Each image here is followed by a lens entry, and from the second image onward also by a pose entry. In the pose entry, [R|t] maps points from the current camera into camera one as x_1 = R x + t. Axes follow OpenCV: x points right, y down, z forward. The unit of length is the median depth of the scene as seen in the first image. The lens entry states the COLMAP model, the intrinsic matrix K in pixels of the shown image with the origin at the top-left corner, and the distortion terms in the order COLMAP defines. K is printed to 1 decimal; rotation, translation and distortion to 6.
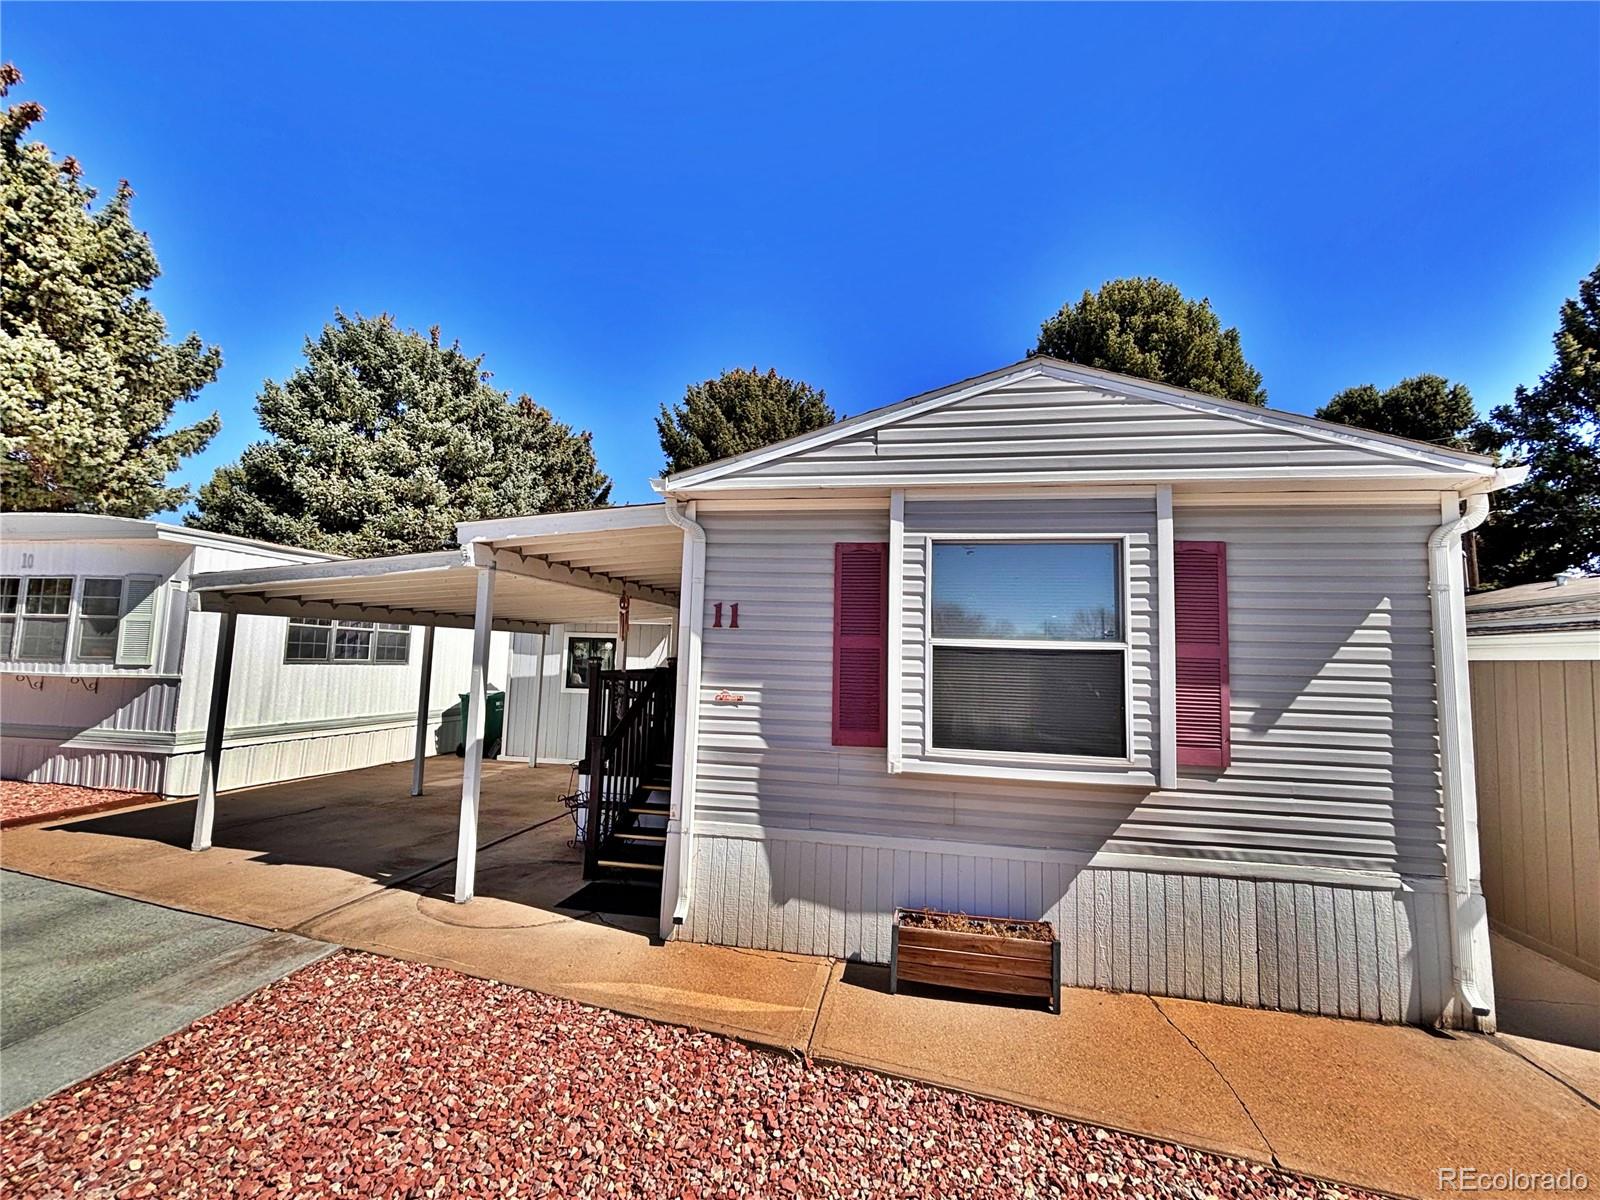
lens RADIAL K [[700.1, 0, 800.3], [0, 700.1, 578.8], [0, 0, 1]] dist [-0.023864, 0.015607]
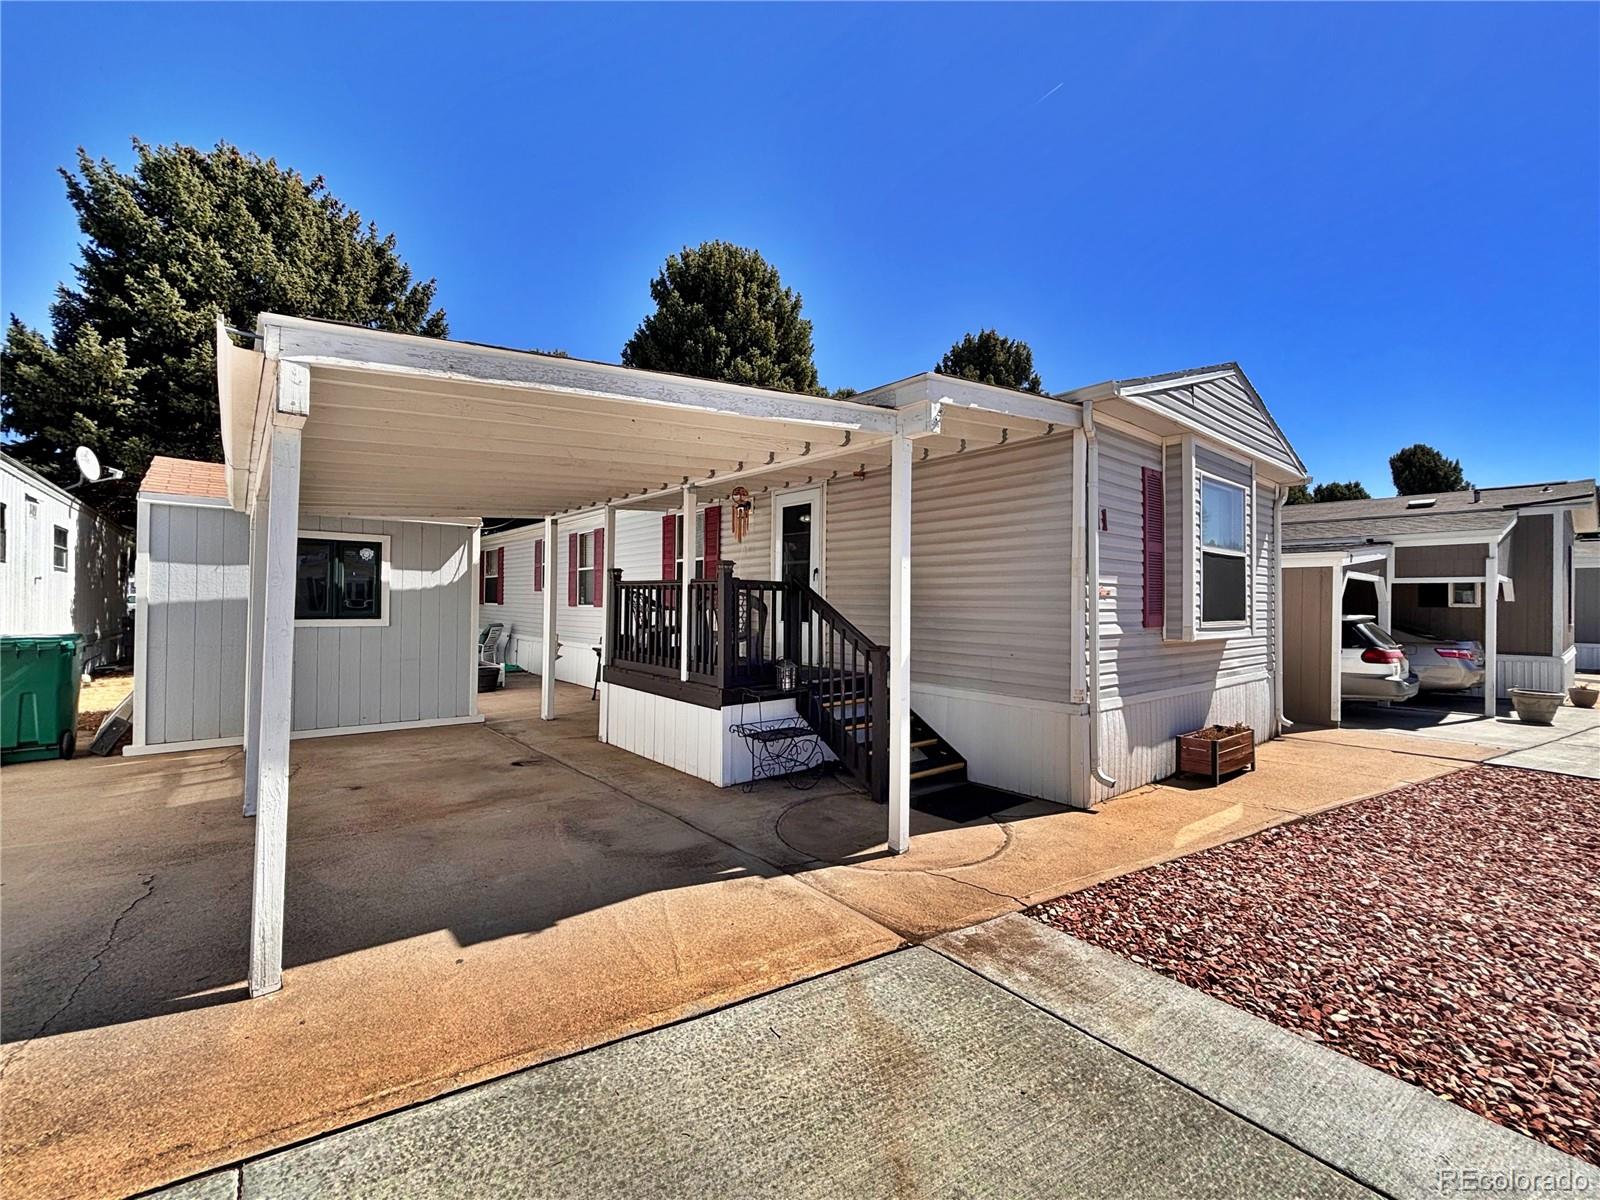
lens RADIAL K [[675.5, 0, 800.0], [0, 675.5, 600.0], [0, 0, 1]] dist [-0.000289, -0.000003]
pose [[0.638751, -0.018513, 0.769191, -1.219162], [-0.079693, 0.992742, 0.090072, 0.117581], [-0.765275, -0.118832, 0.632639, 0.655915]]
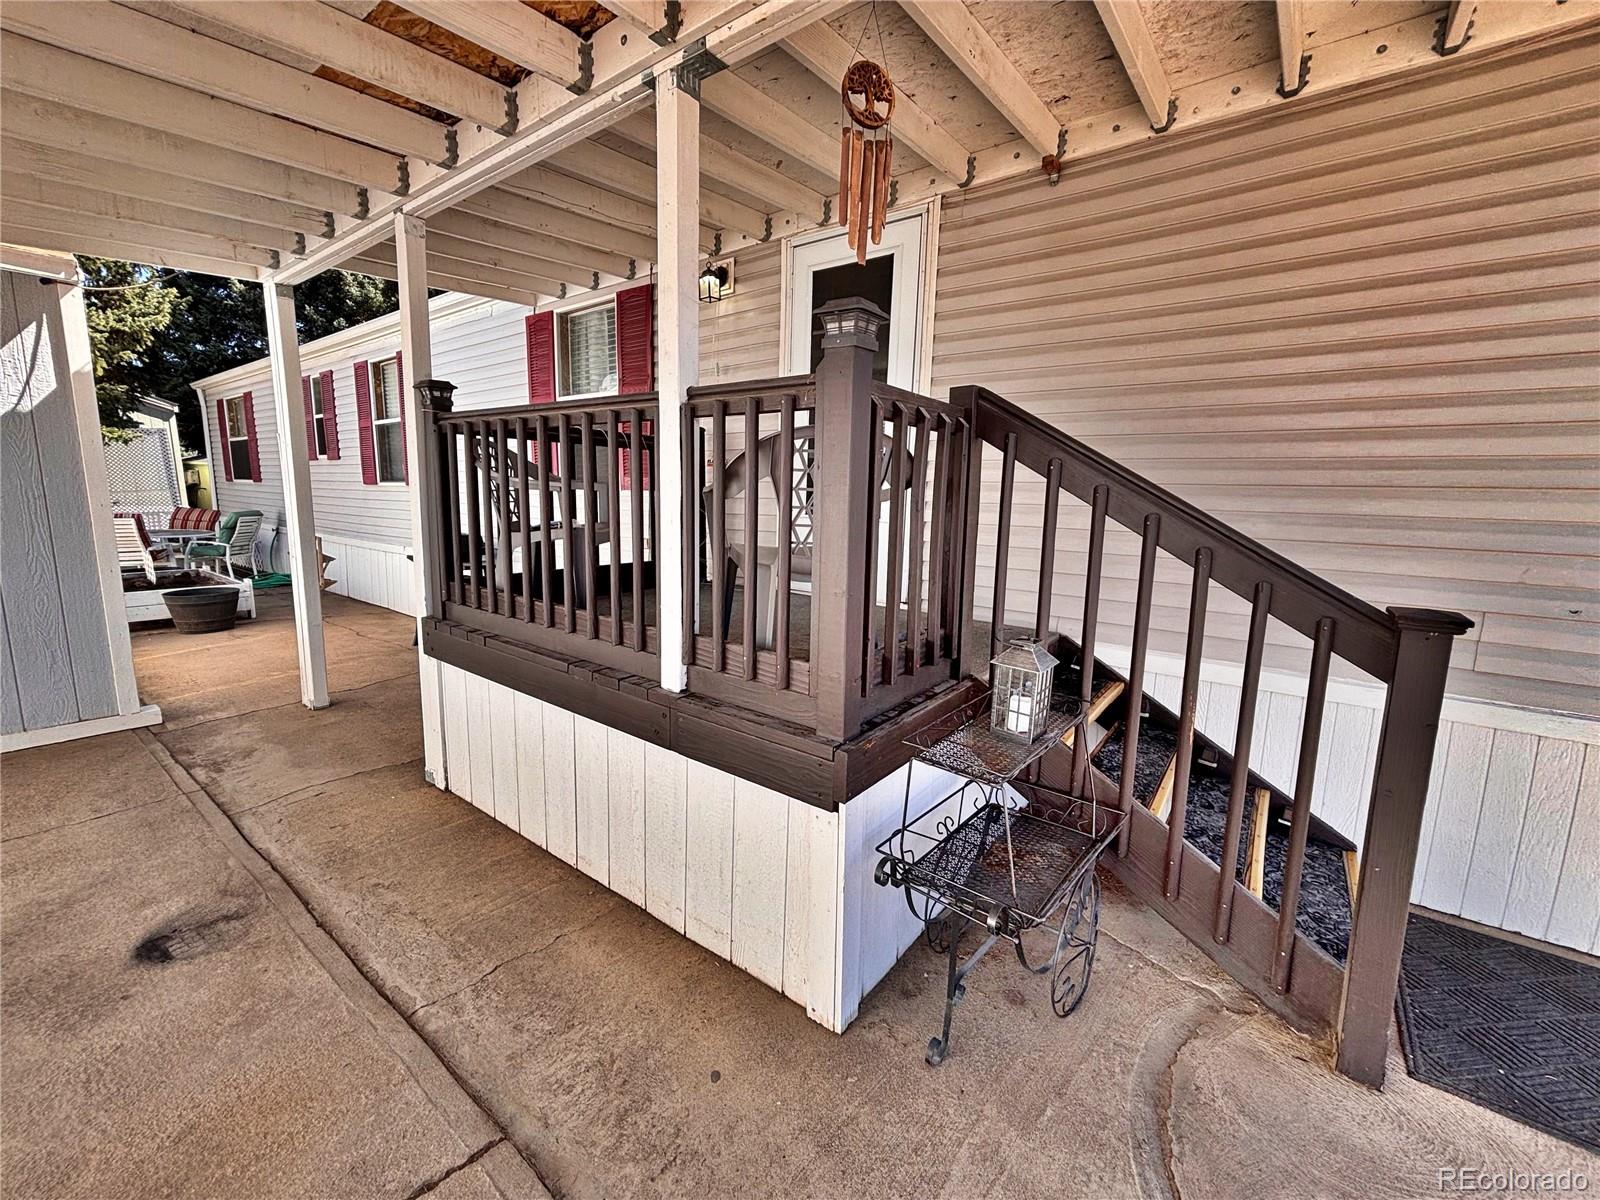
lens RADIAL K [[649.9, 0, 795.7], [0, 649.9, 604.1], [0, 0, 1]] dist [-0.003847, 0.000246]
pose [[0.455858, -0.166970, 0.874251, -0.739891], [-0.111786, 0.963728, 0.242347, 0.227865], [-0.883005, -0.208205, 0.420658, 1.327549]]
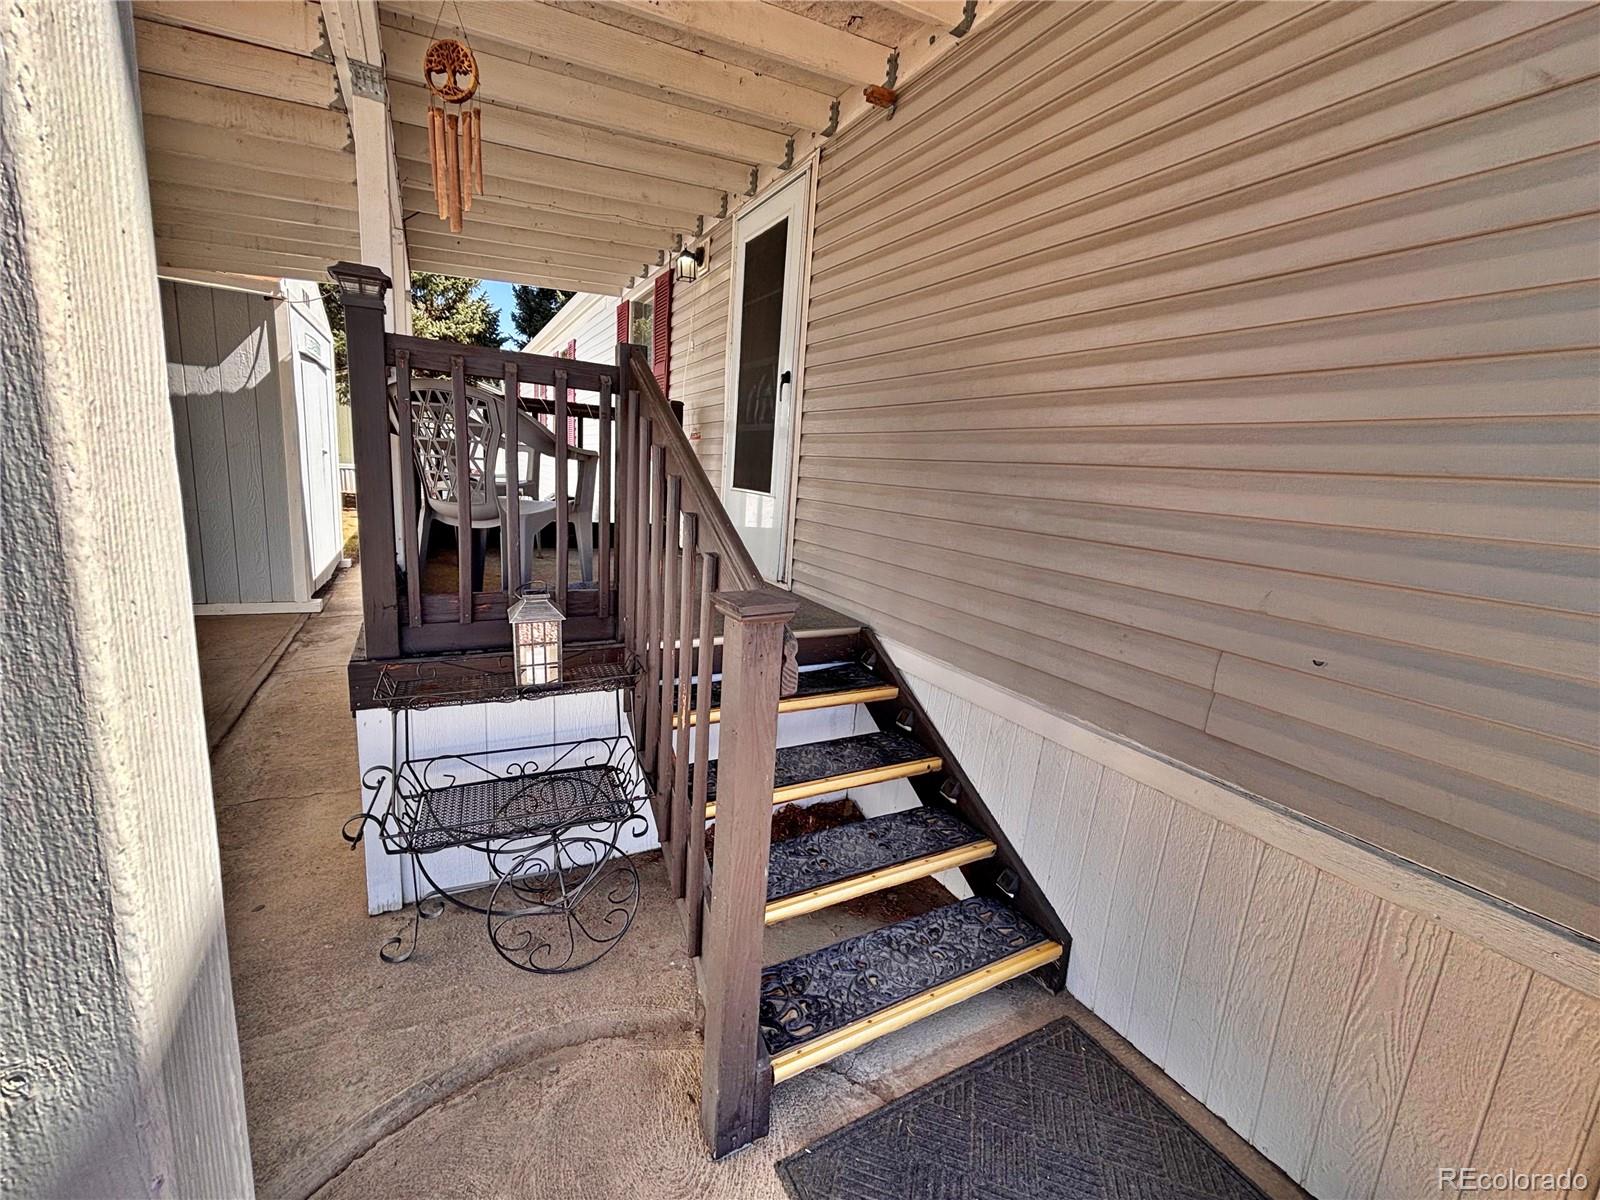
lens RADIAL K [[649.9, 0, 795.7], [0, 649.9, 604.1], [0, 0, 1]] dist [-0.003847, 0.000246]
pose [[0.773233, -0.099554, 0.626258, -0.496718], [-0.122027, 0.945781, 0.301012, 0.200556], [-0.622270, -0.309173, 0.719161, 1.022290]]
